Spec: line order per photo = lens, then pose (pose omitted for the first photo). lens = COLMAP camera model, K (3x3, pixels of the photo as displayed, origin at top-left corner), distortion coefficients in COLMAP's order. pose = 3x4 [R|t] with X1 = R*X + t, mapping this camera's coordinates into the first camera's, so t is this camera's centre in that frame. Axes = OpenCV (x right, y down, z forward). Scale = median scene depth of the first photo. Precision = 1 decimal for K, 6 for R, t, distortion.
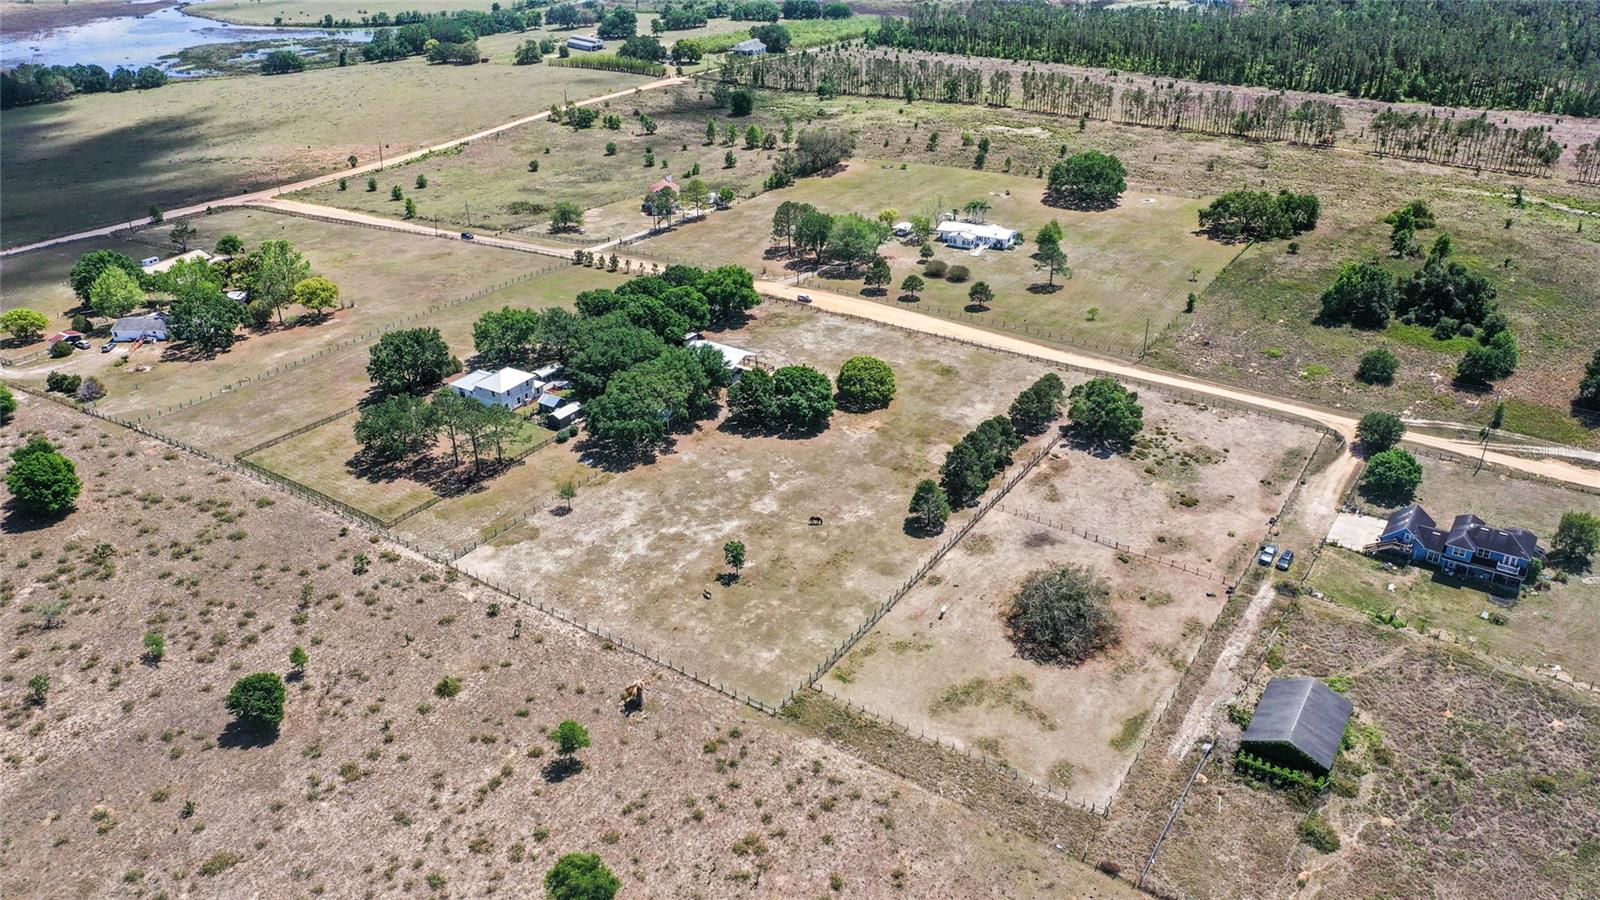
lens RADIAL K [[1249.4, 0, 793.9], [0, 1249.4, 455.3], [0, 0, 1]] dist [-0.020227, 0.006200]
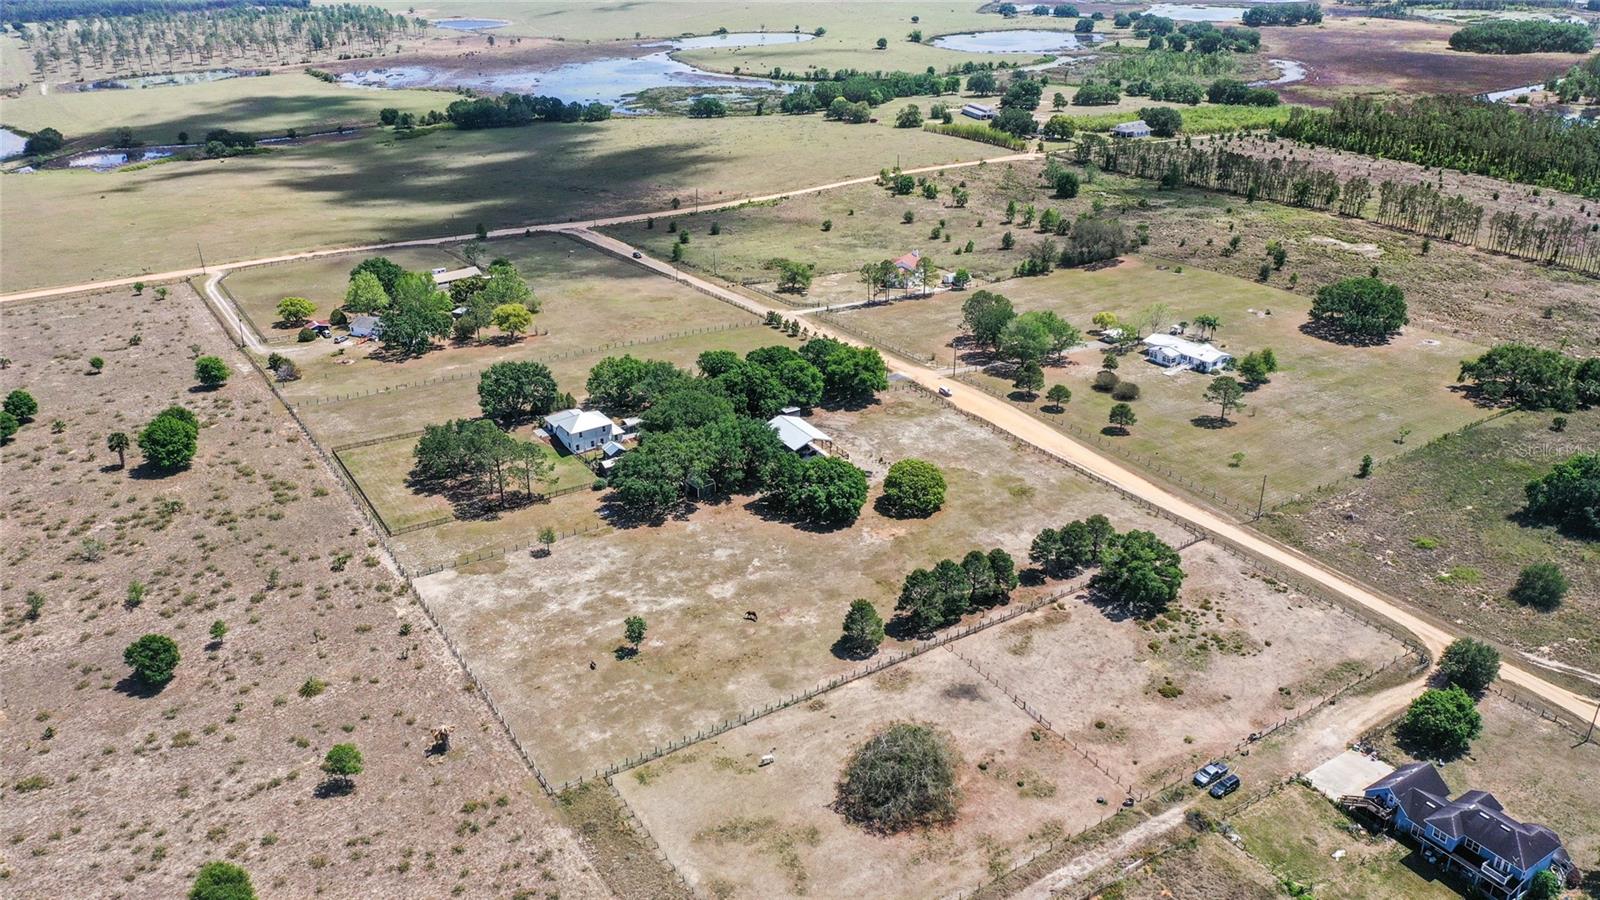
lens RADIAL K [[1249.4, 0, 793.9], [0, 1249.4, 455.3], [0, 0, 1]] dist [-0.020227, 0.006200]
pose [[0.913694, 0.173528, -0.367494, 0.310889], [-0.190133, 0.981716, -0.009166, -0.055038], [0.359184, 0.078248, 0.929981, 0.082103]]
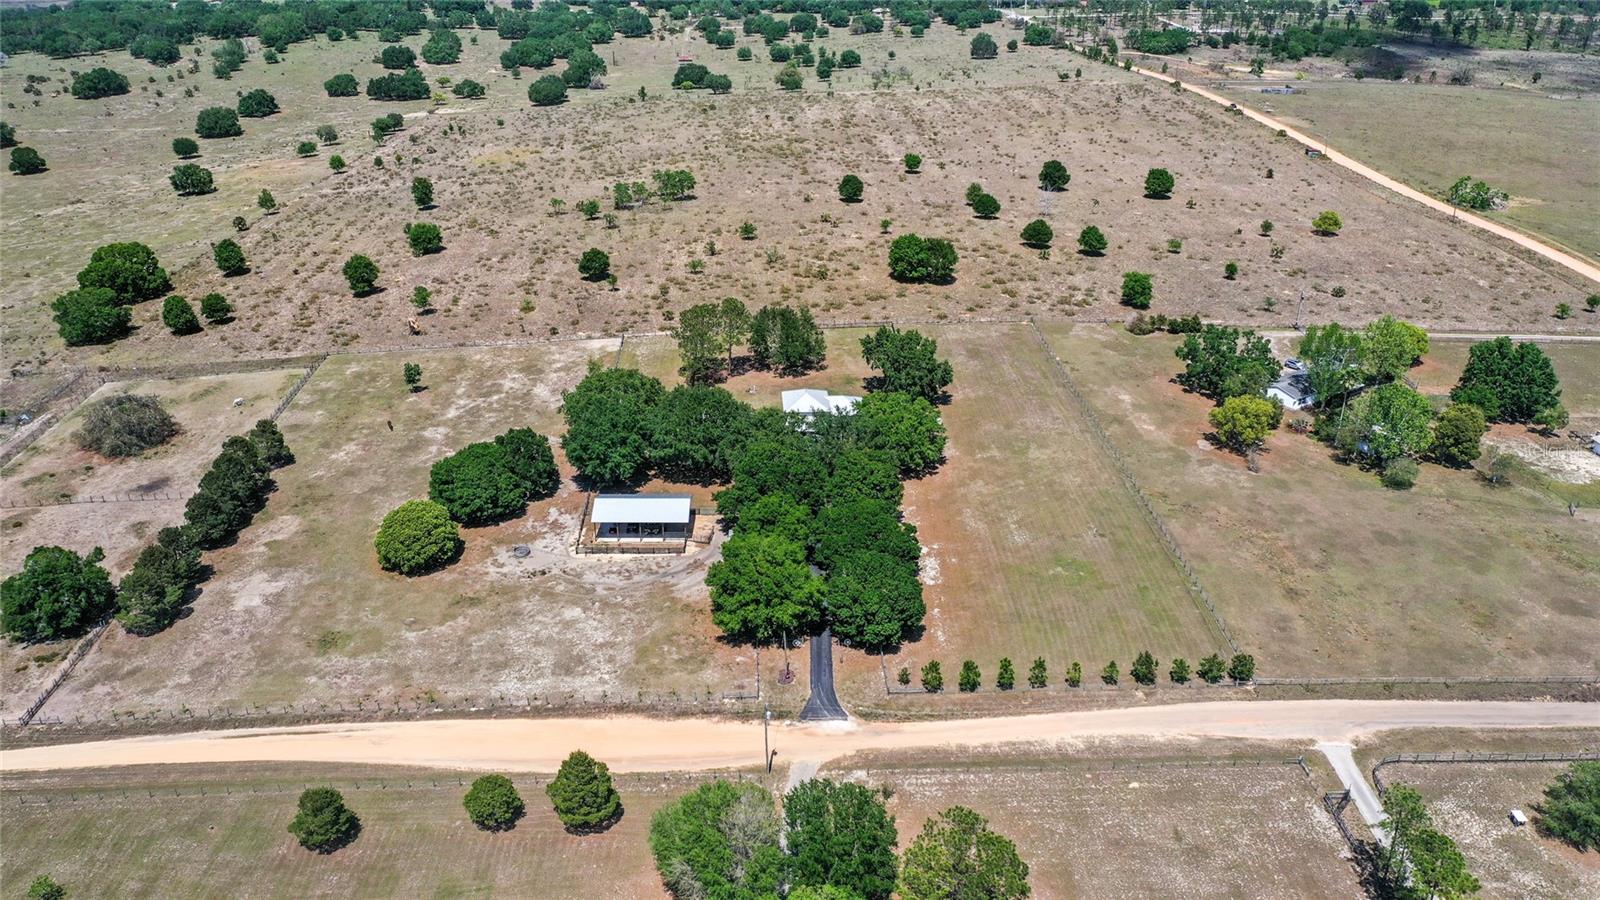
lens RADIAL K [[1249.4, 0, 793.9], [0, 1249.4, 455.3], [0, 0, 1]] dist [-0.020227, 0.006200]
pose [[-0.805734, 0.268369, -0.527988, 0.244038], [-0.259871, 0.640873, 0.722322, -0.650792], [0.532222, 0.719208, -0.446632, 1.370520]]
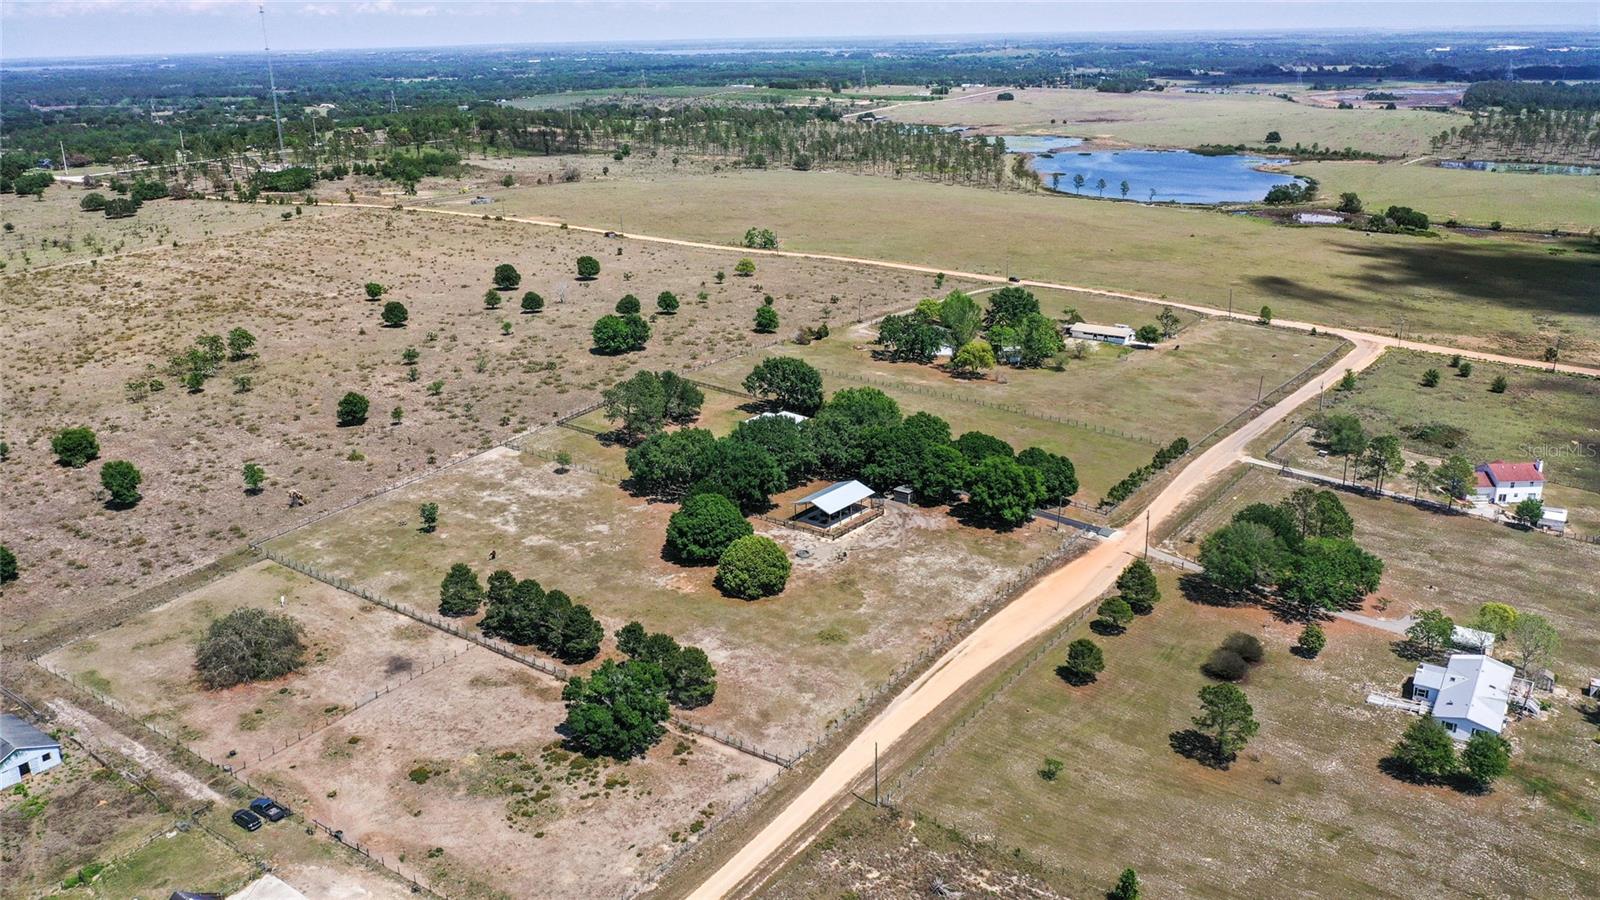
lens RADIAL K [[1249.4, 0, 793.9], [0, 1249.4, 455.3], [0, 0, 1]] dist [-0.020227, 0.006200]
pose [[-0.048697, 0.350034, -0.935470, 0.803062], [-0.450080, 0.828413, 0.333405, -0.406614], [0.891659, 0.437273, 0.117202, 0.870445]]
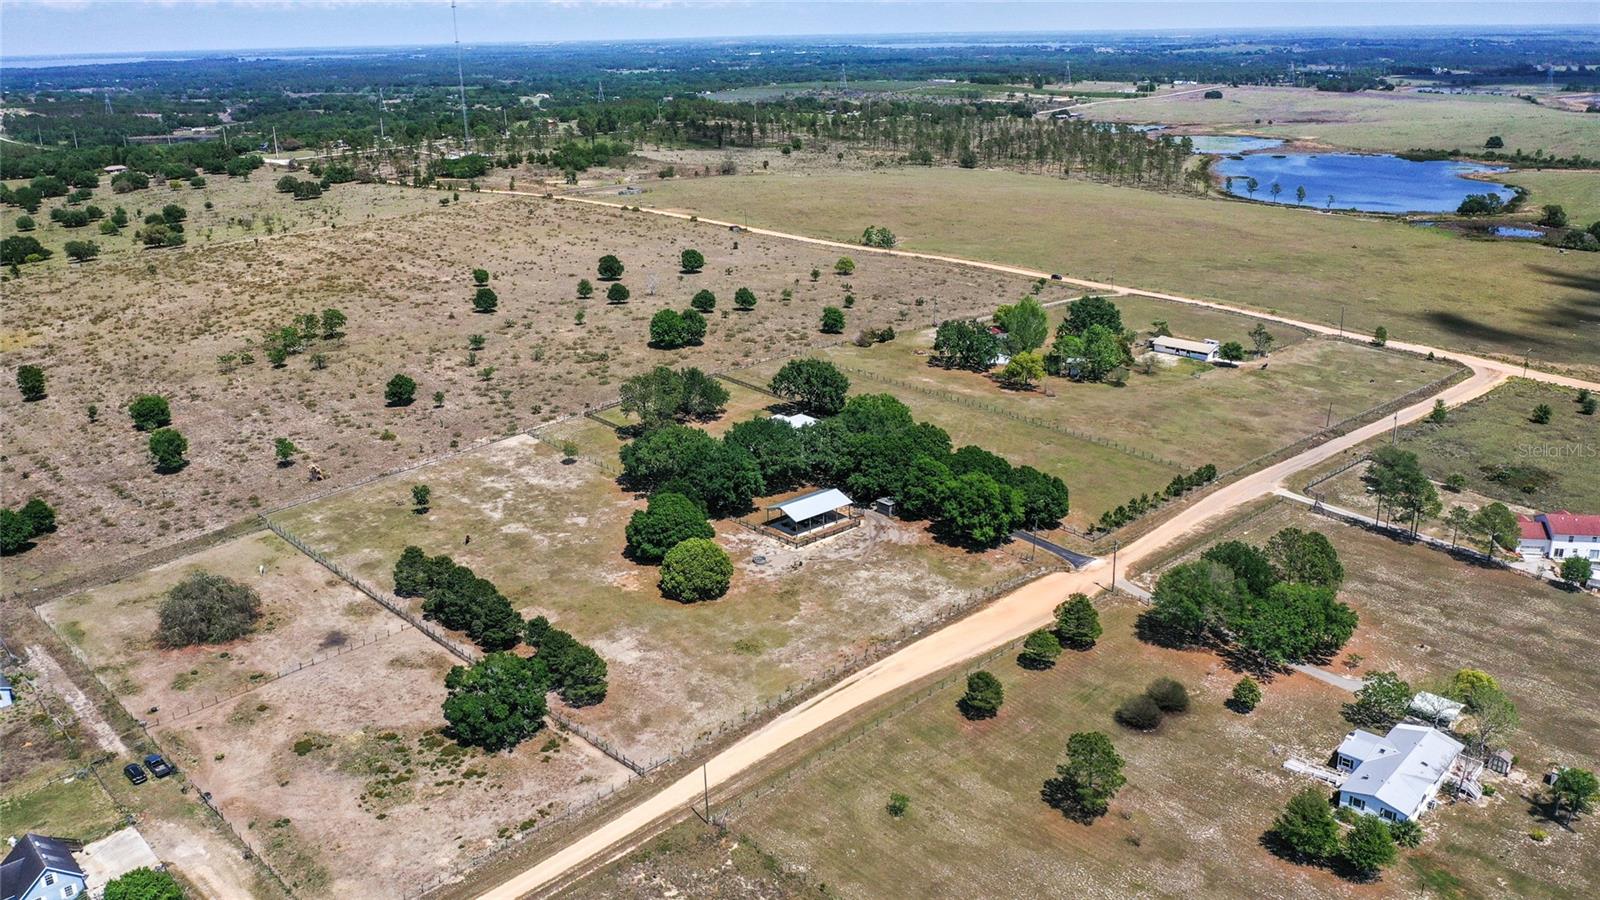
lens RADIAL K [[1249.4, 0, 793.9], [0, 1249.4, 455.3], [0, 0, 1]] dist [-0.020227, 0.006200]
pose [[-0.220969, 0.346717, -0.911570, 0.766495], [-0.435464, 0.801256, 0.410318, -0.484181], [0.872665, 0.487624, -0.026070, 1.017004]]
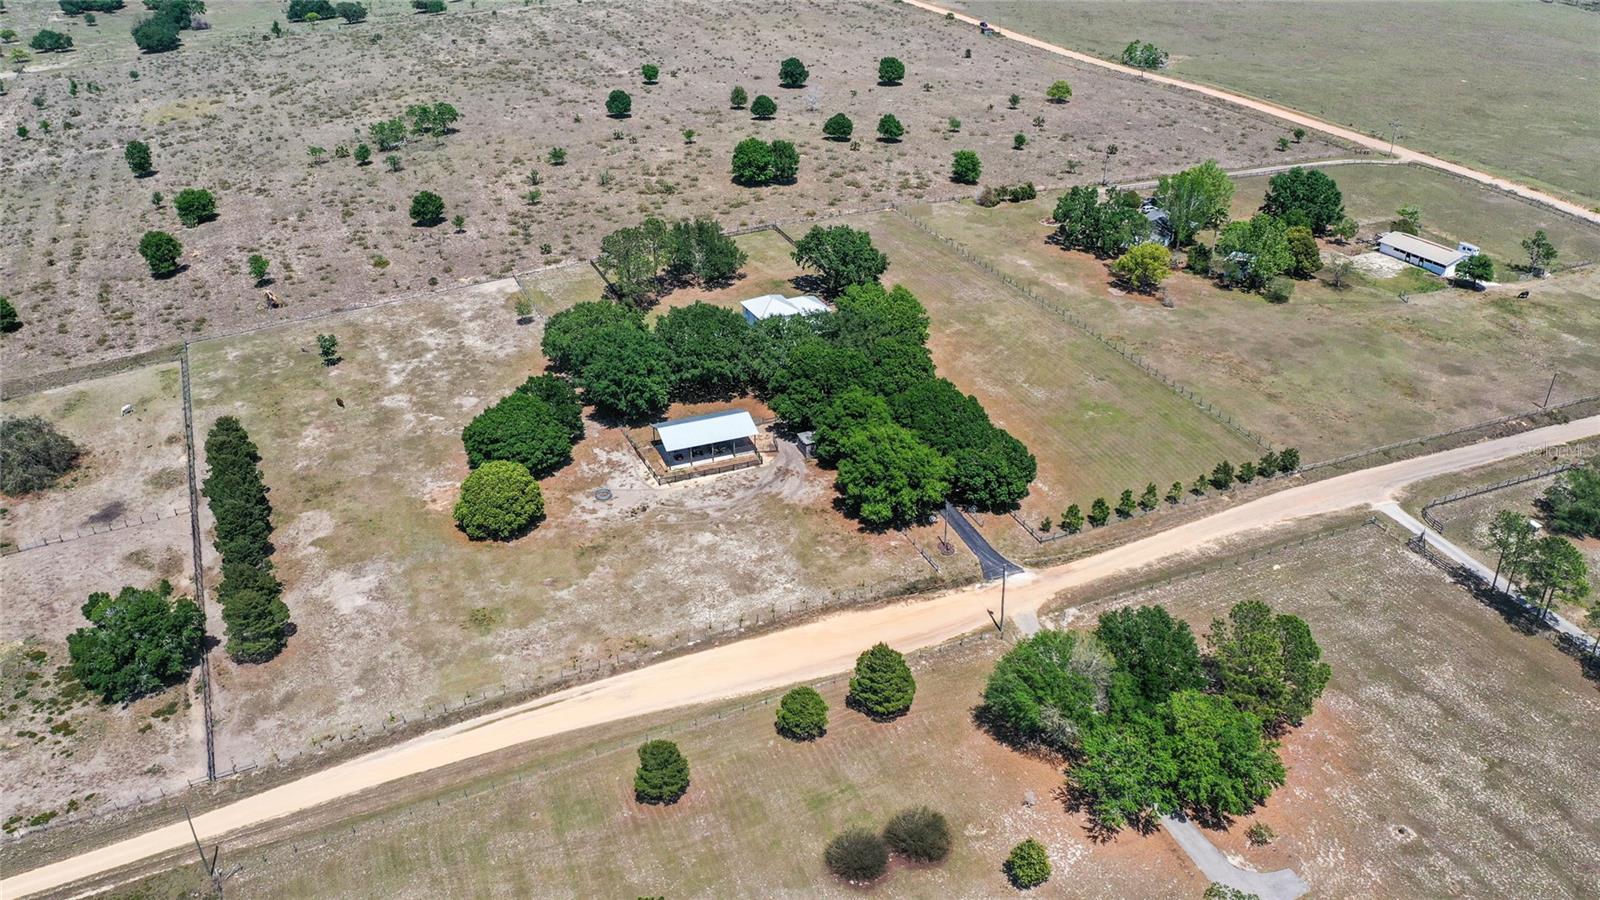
lens RADIAL K [[1249.4, 0, 793.9], [0, 1249.4, 455.3], [0, 0, 1]] dist [-0.020227, 0.006200]
pose [[-0.531801, 0.431626, -0.728620, 0.448873], [-0.372047, 0.653821, 0.658862, -0.572573], [0.760769, 0.621464, -0.187117, 1.206517]]
